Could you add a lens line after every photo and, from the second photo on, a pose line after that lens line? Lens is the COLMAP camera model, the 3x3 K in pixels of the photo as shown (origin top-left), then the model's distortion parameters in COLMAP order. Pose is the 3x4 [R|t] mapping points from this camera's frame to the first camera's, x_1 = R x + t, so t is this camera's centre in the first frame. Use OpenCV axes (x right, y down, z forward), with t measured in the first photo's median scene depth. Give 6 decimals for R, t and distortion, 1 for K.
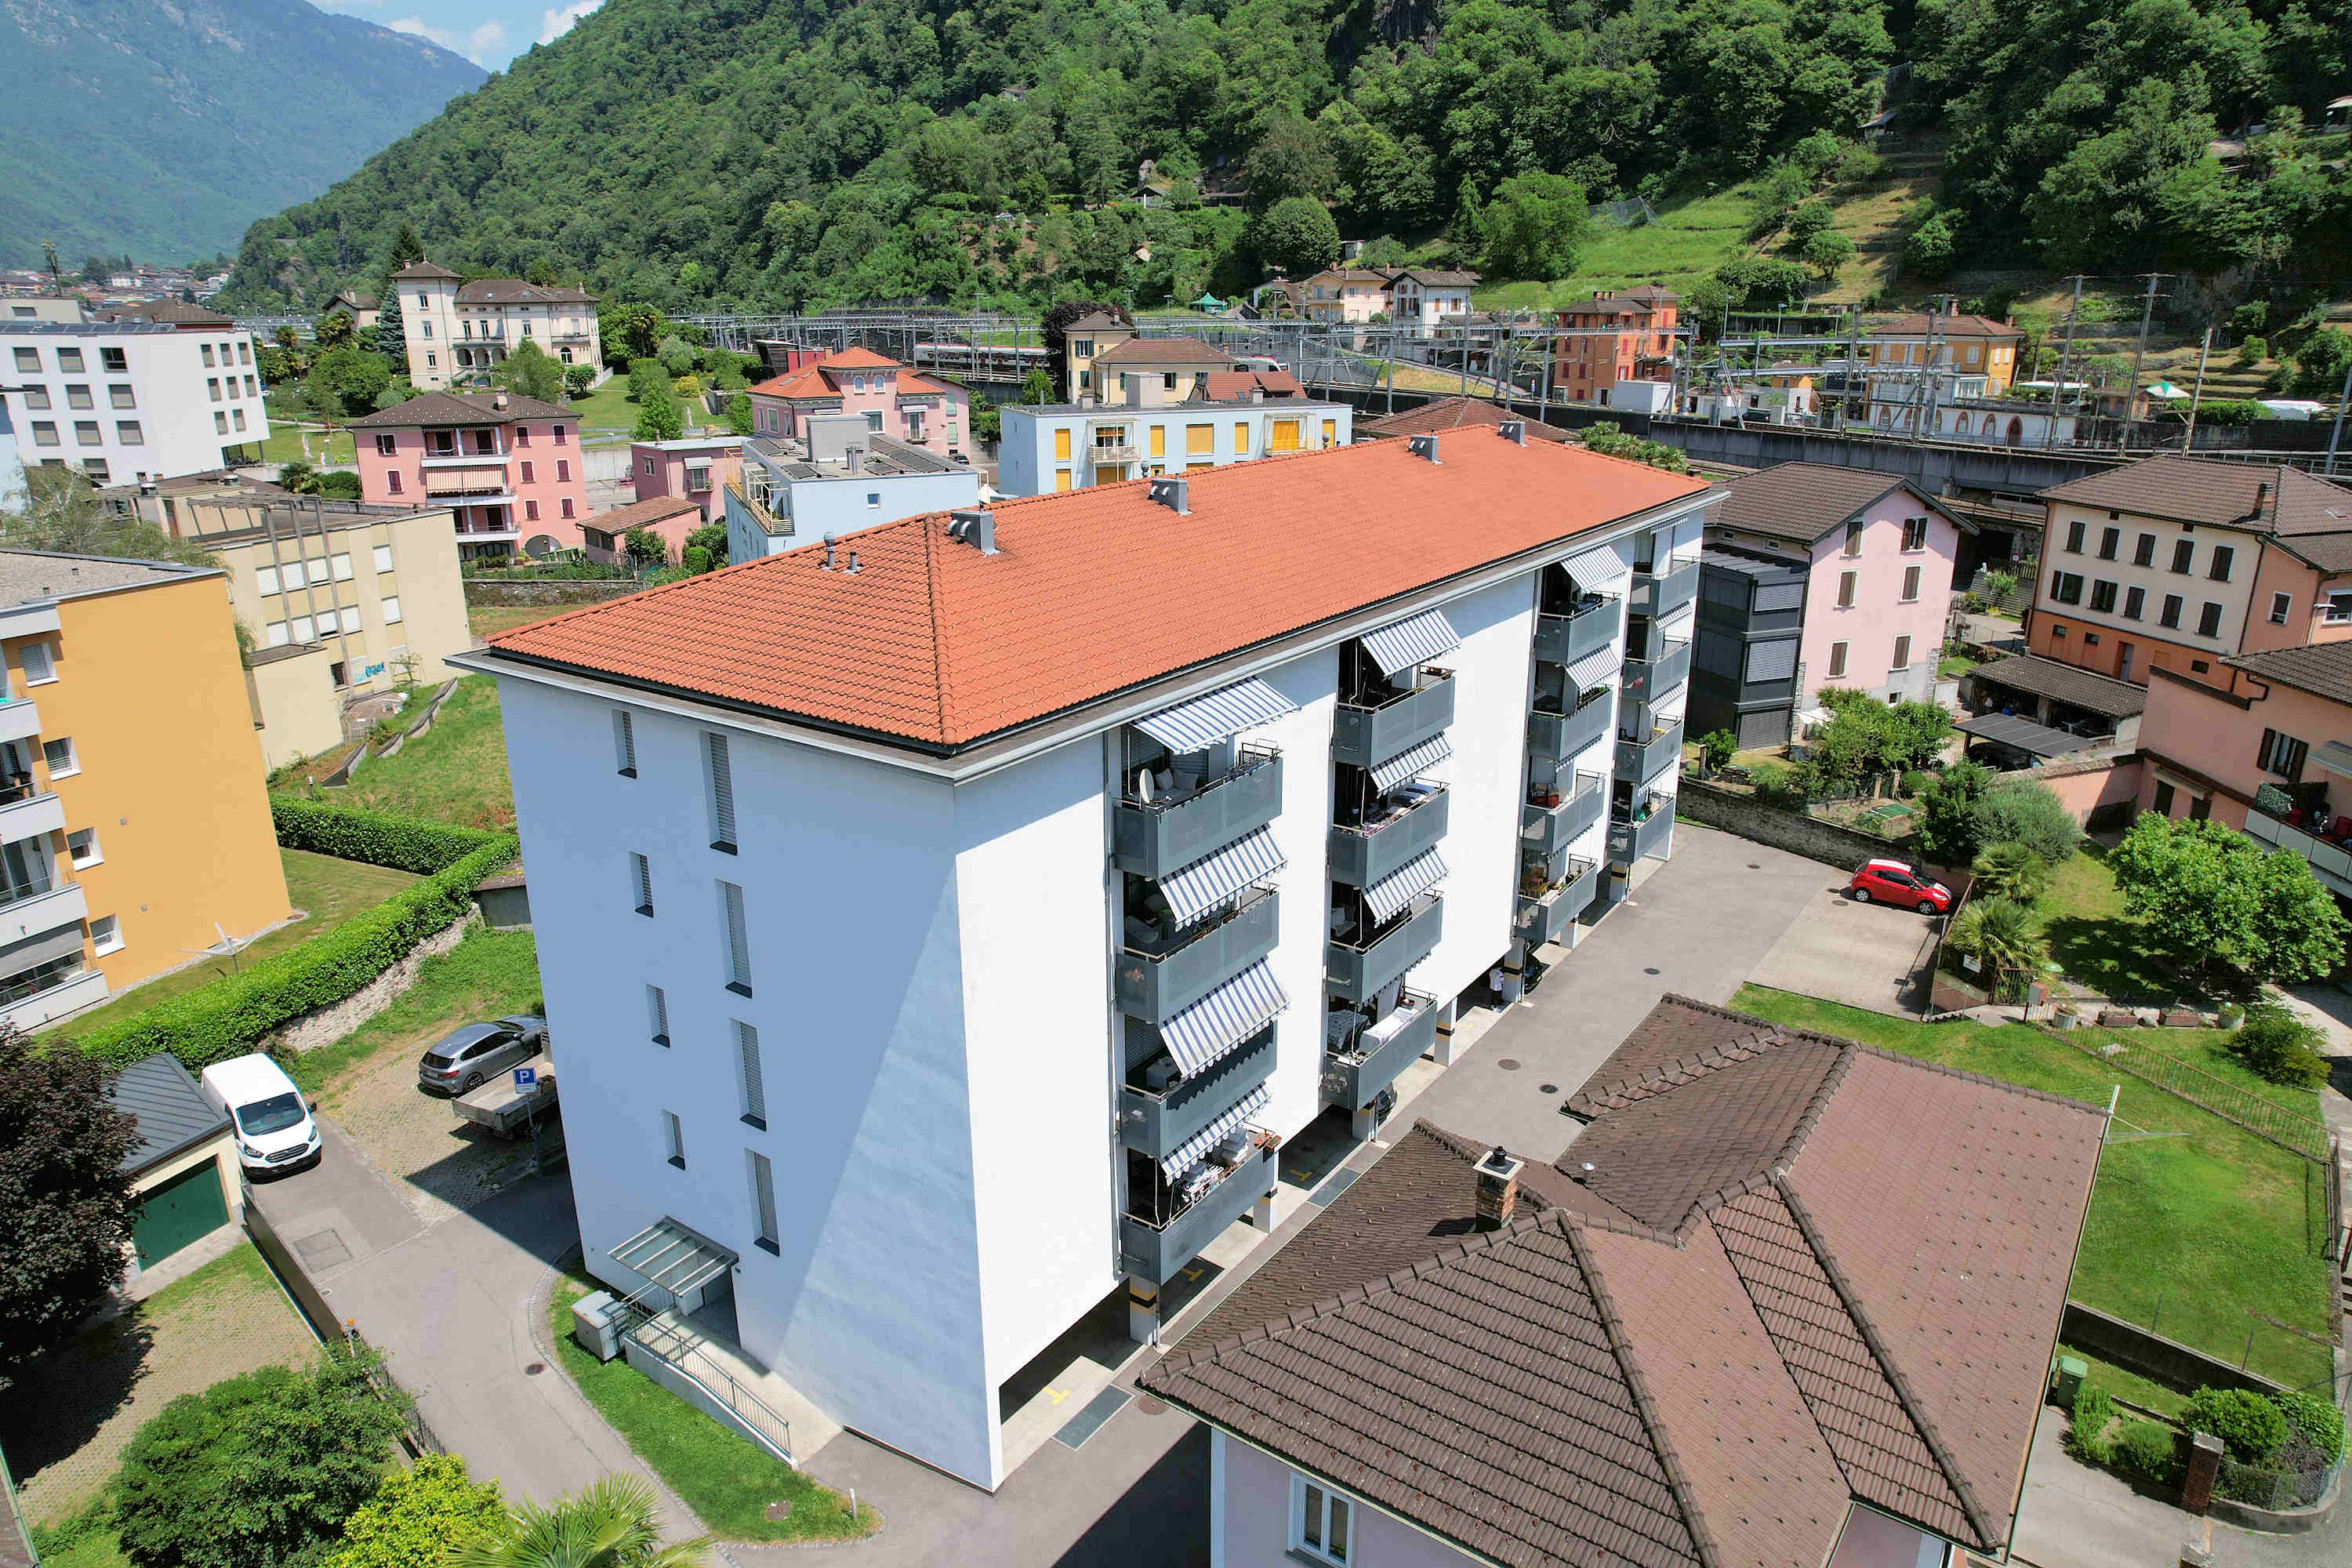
lens RADIAL K [[1482.6, 0, 1176.0], [0, 1482.6, 784.0], [0, 0, 1]] dist [0.025527, 0.000879]
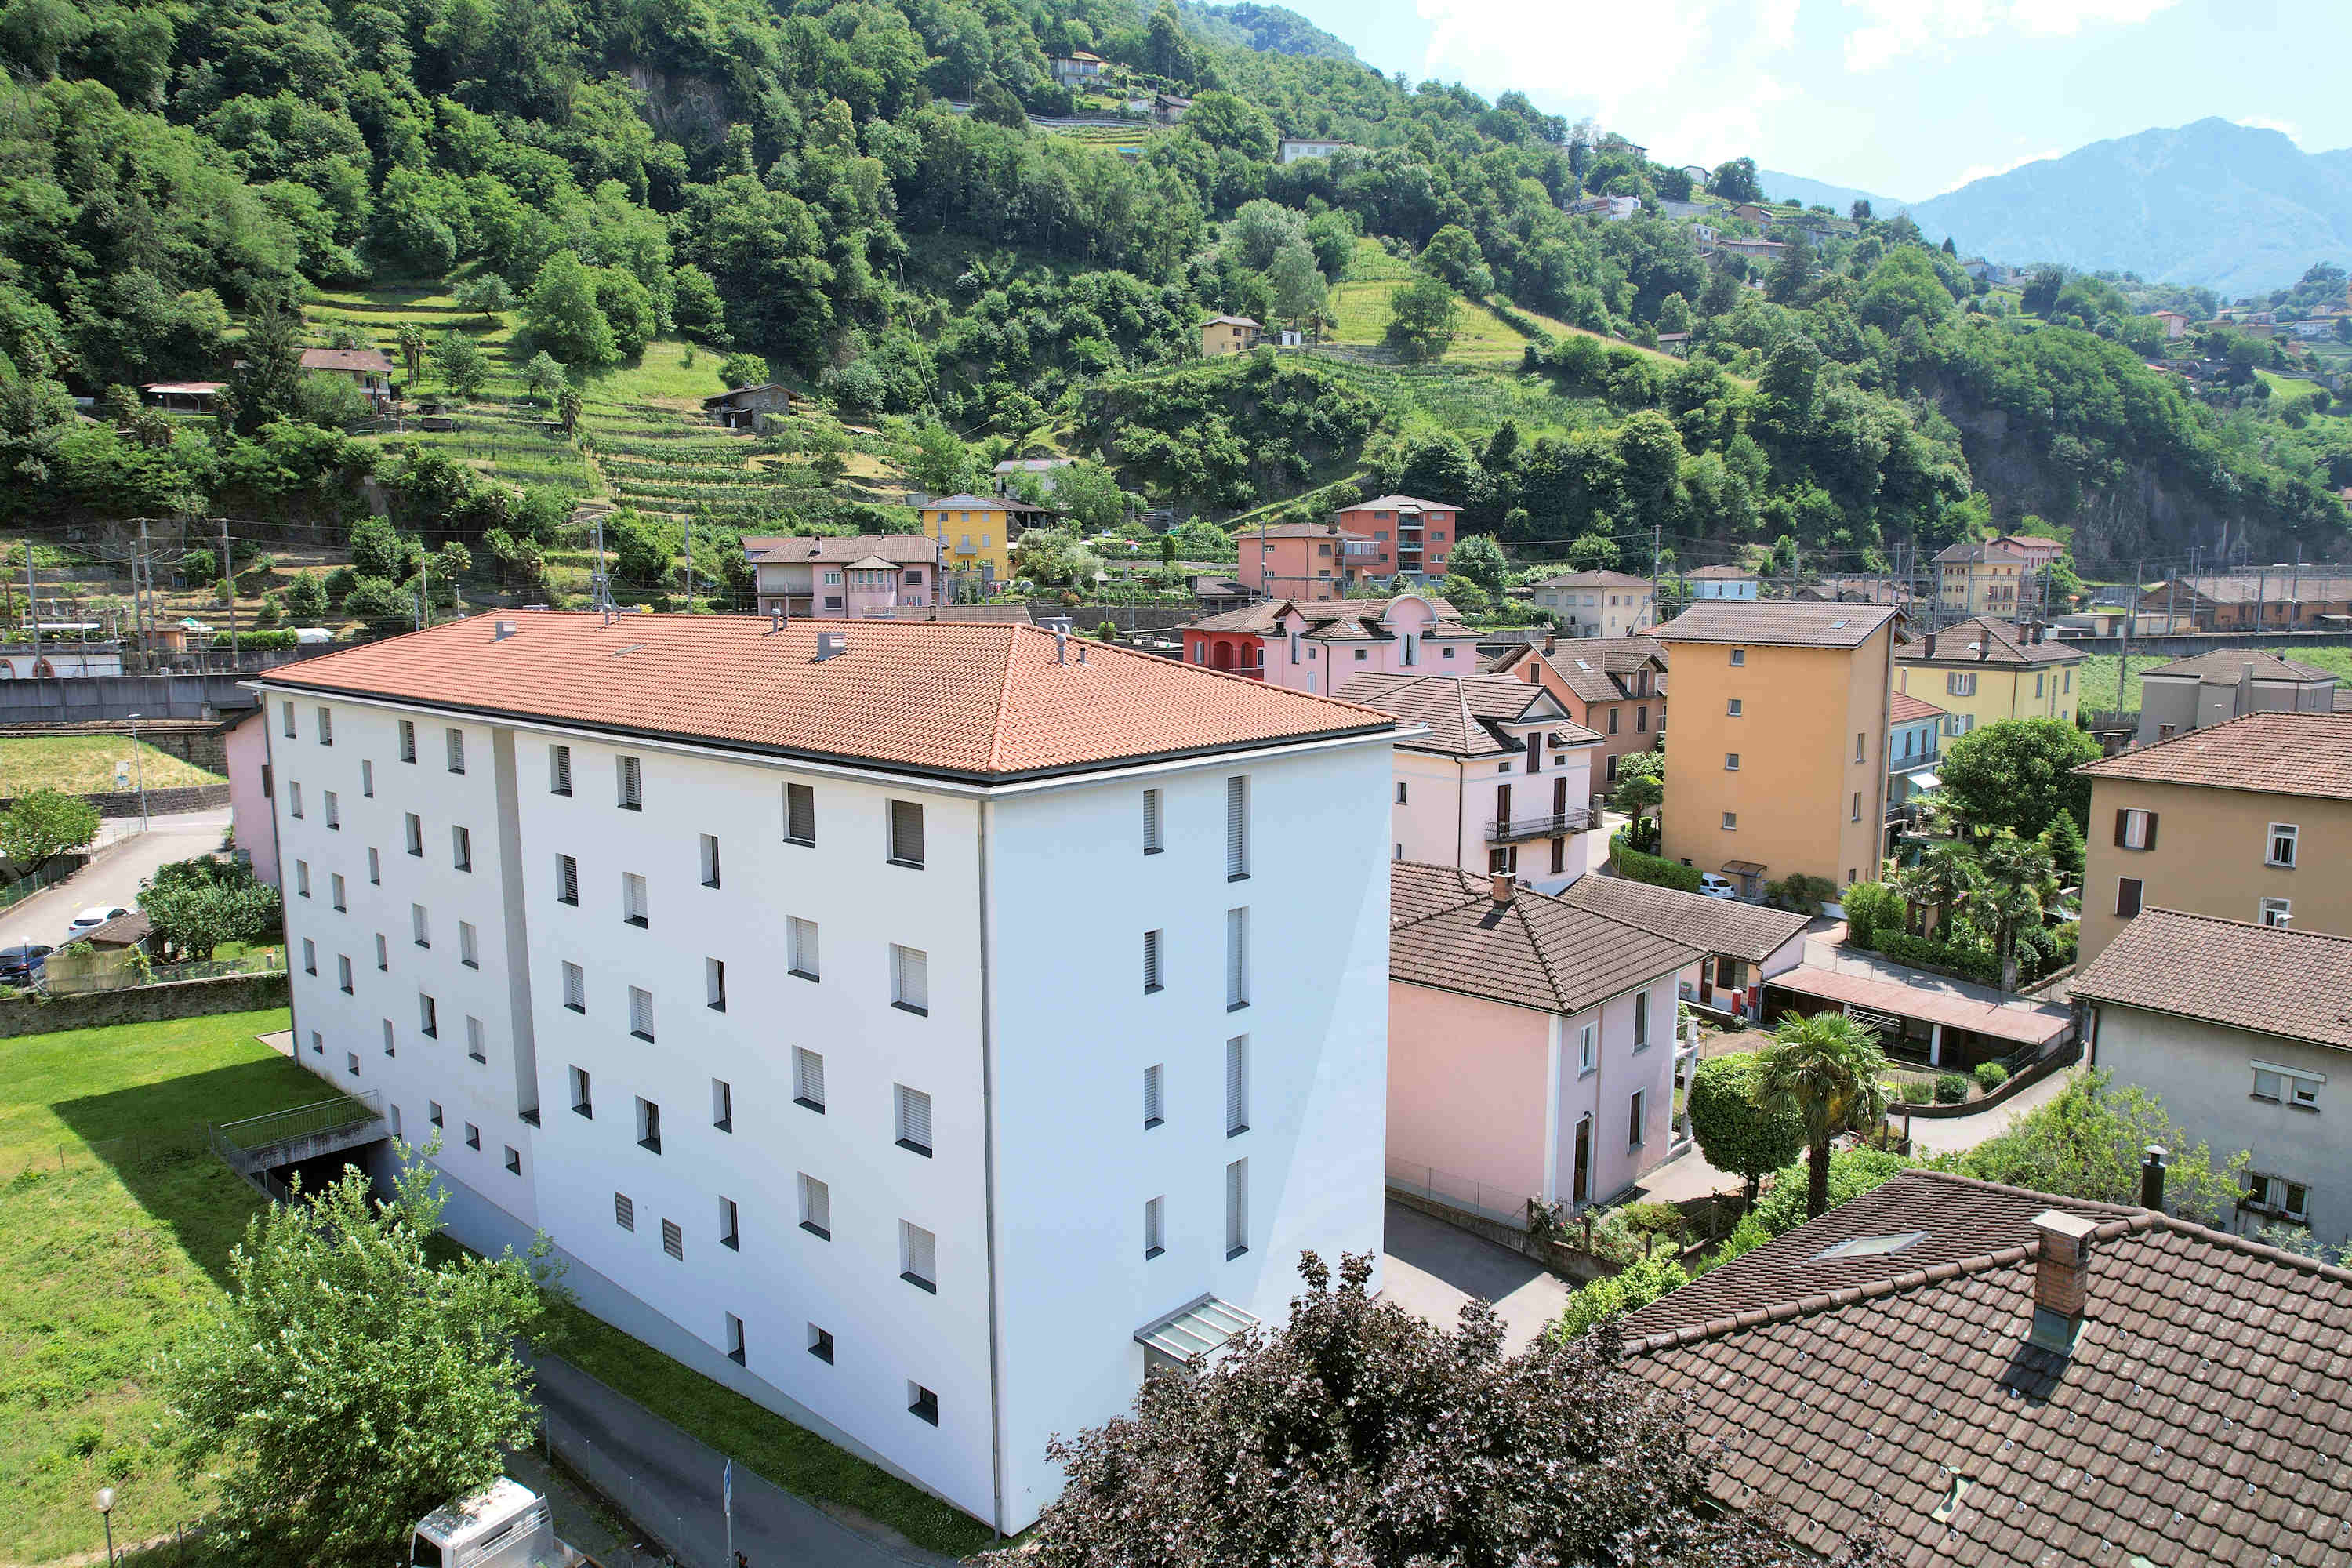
lens RADIAL K [[1482.6, 0, 1176.0], [0, 1482.6, 784.0], [0, 0, 1]] dist [0.025527, 0.000879]
pose [[0.117086, -0.139724, 0.983244, -0.327583], [0.313187, 0.944729, 0.096956, -0.034972], [-0.942446, 0.296587, 0.154374, 0.190624]]
